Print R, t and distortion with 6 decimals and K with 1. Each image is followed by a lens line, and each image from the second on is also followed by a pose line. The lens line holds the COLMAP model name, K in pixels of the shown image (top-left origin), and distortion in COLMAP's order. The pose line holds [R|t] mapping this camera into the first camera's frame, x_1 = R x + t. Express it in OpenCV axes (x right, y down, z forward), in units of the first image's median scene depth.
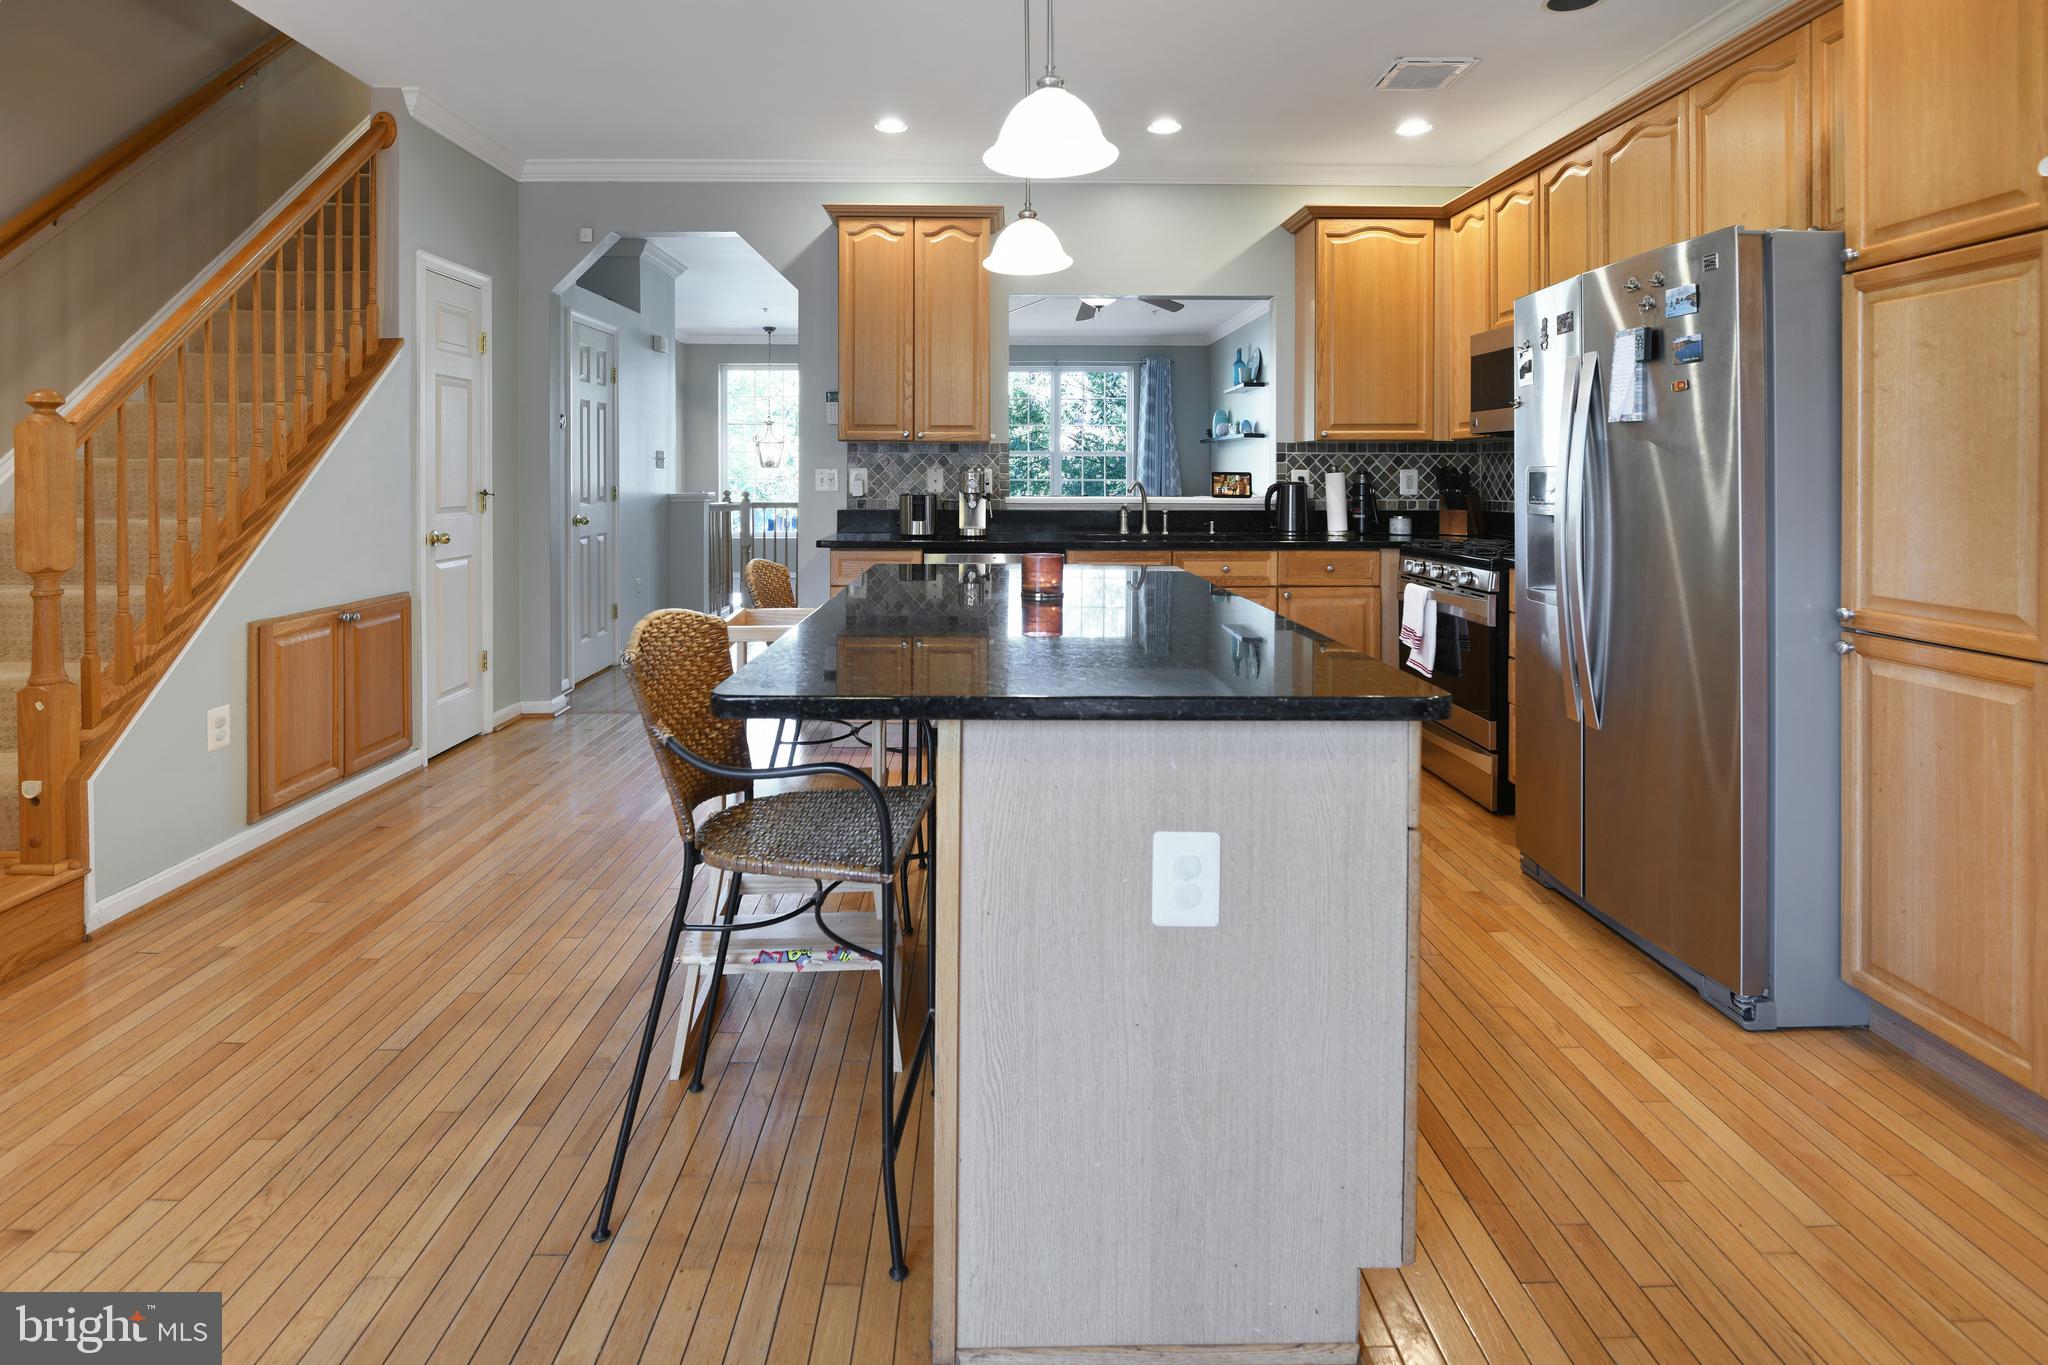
lens RADIAL K [[1049.3, 0, 1018.0], [0, 1049.3, 473.6], [0, 0, 1]] dist [-0.016561, -0.000784]
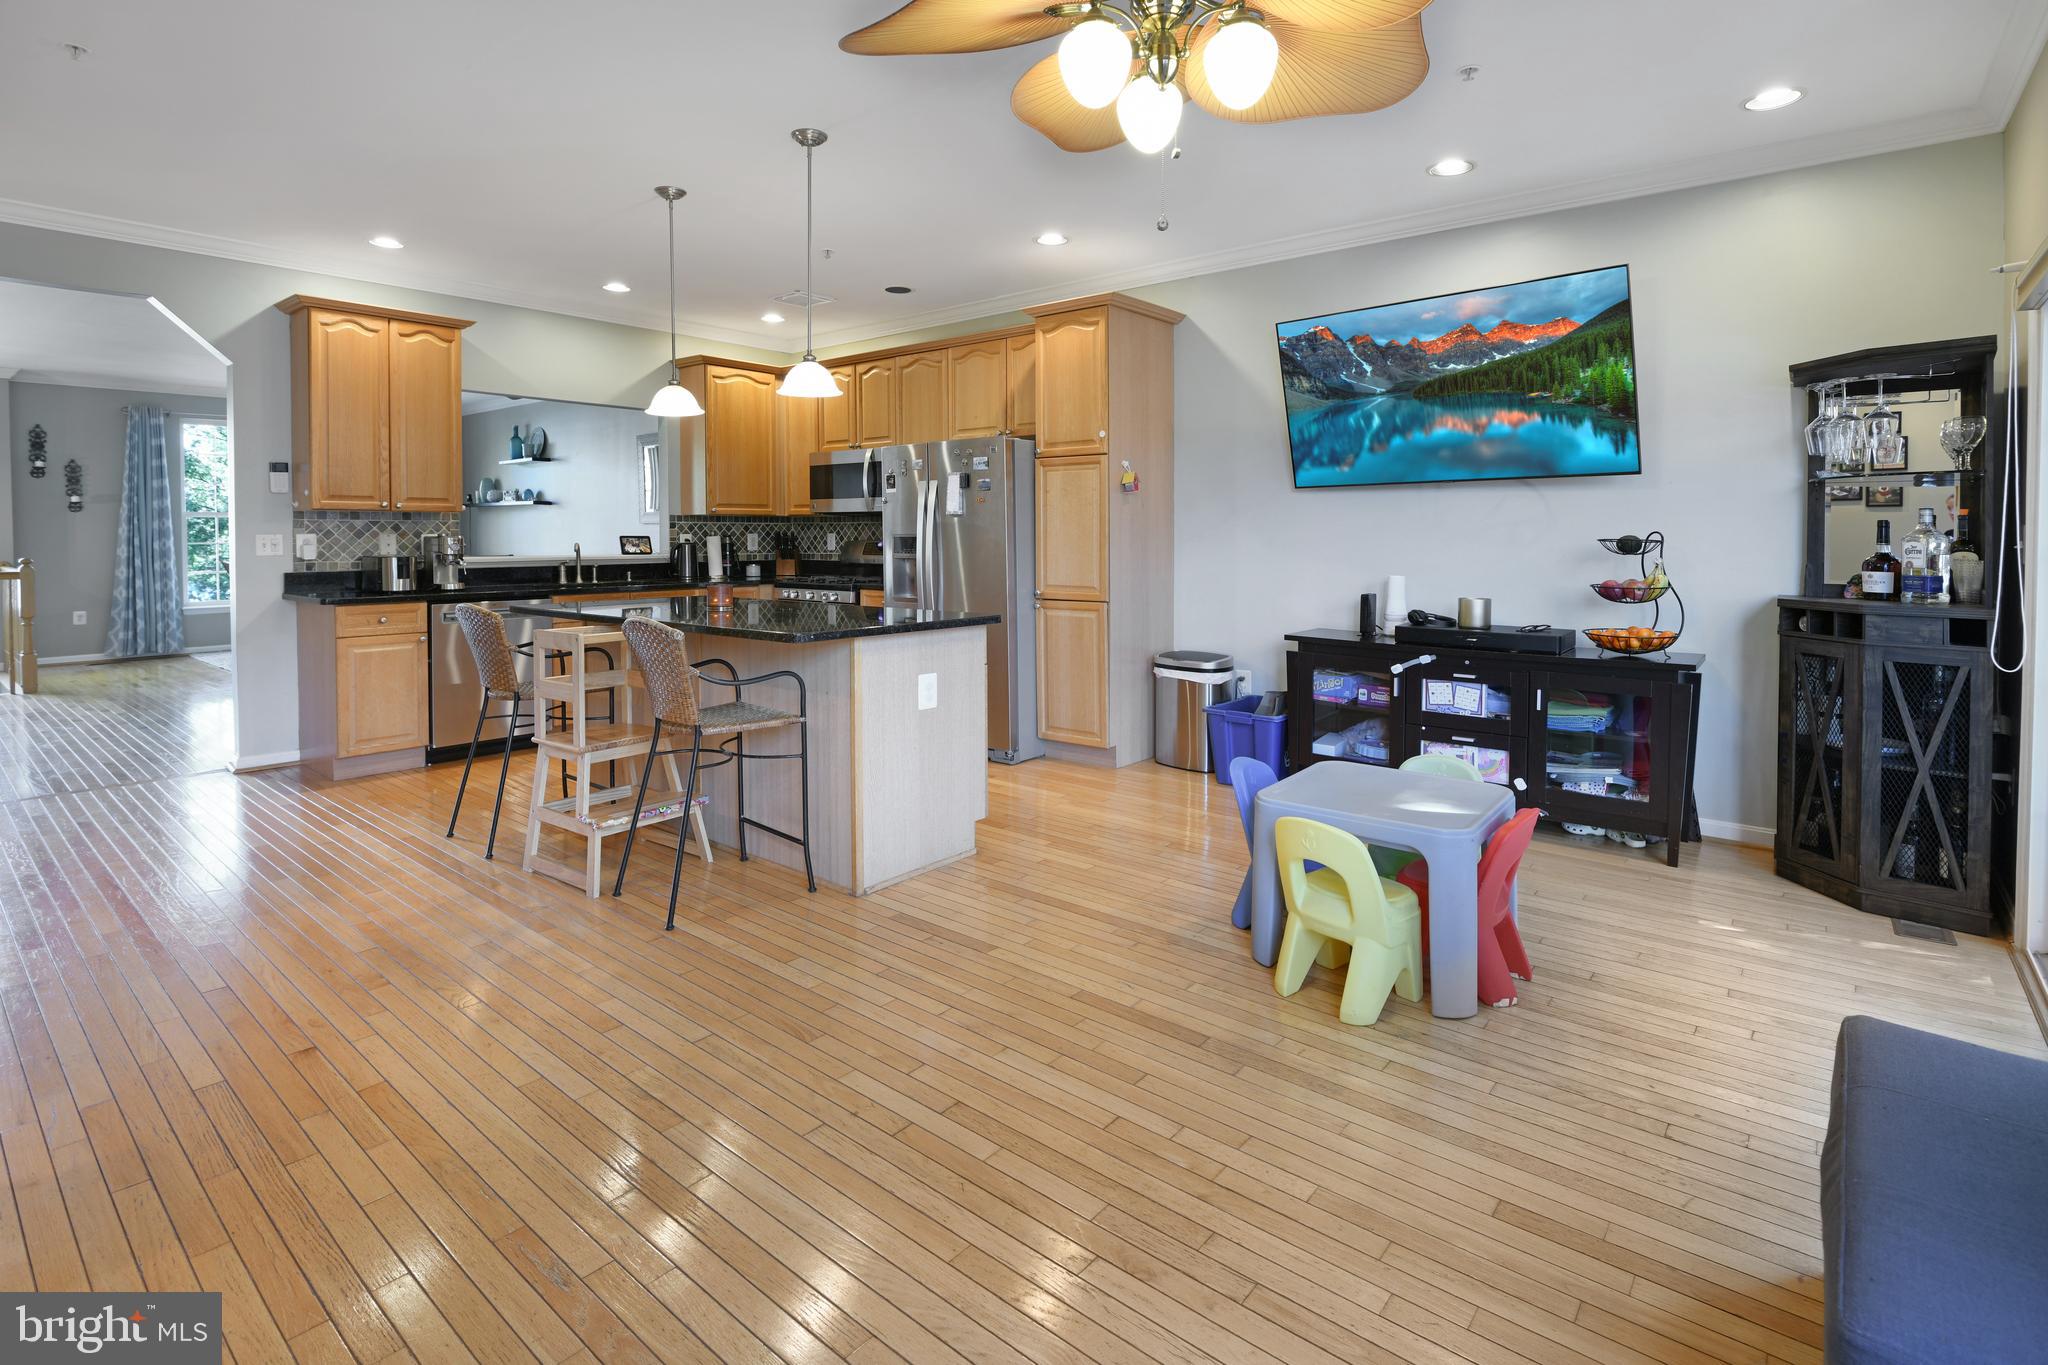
lens RADIAL K [[974.2, 0, 1031.1], [0, 974.2, 544.5], [0, 0, 1]] dist [-0.002111, -0.000870]
pose [[0.657317, -0.012252, 0.753514, -0.453870], [0.001919, 0.999892, 0.014584, -0.008386], [-0.753612, -0.008141, 0.657270, -0.250154]]
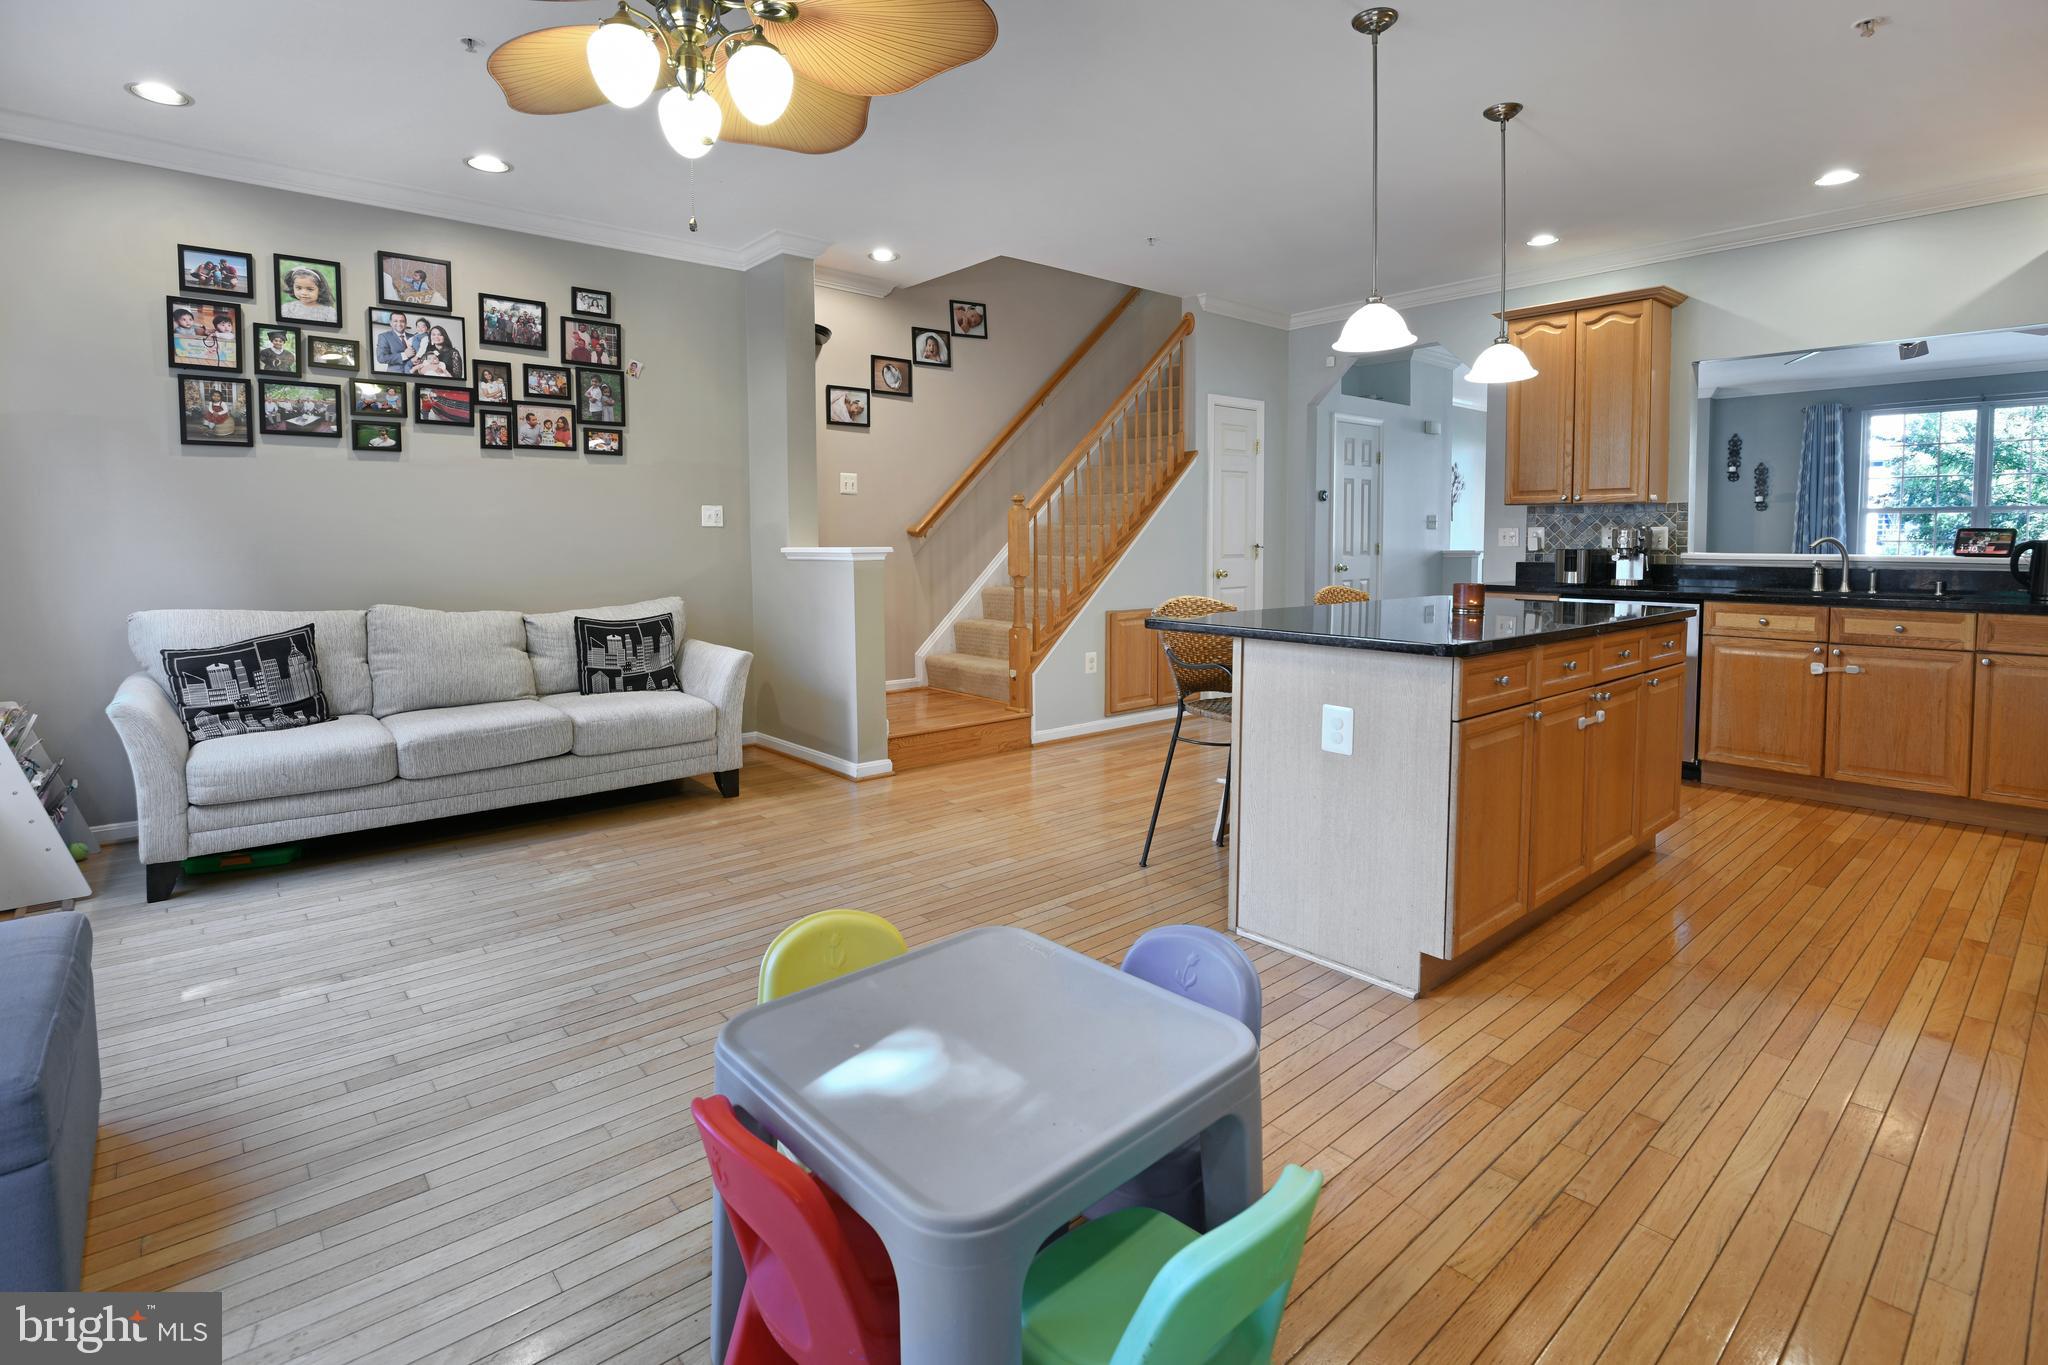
lens RADIAL K [[974.2, 0, 969.0], [0, 974.2, 574.8], [0, 0, 1]] dist [-0.002111, -0.000870]
pose [[0.620133, 0.028915, -0.783964, 0.341676], [0.001947, 0.999261, 0.038395, 0.005555], [0.784495, -0.025337, 0.619618, -0.204196]]
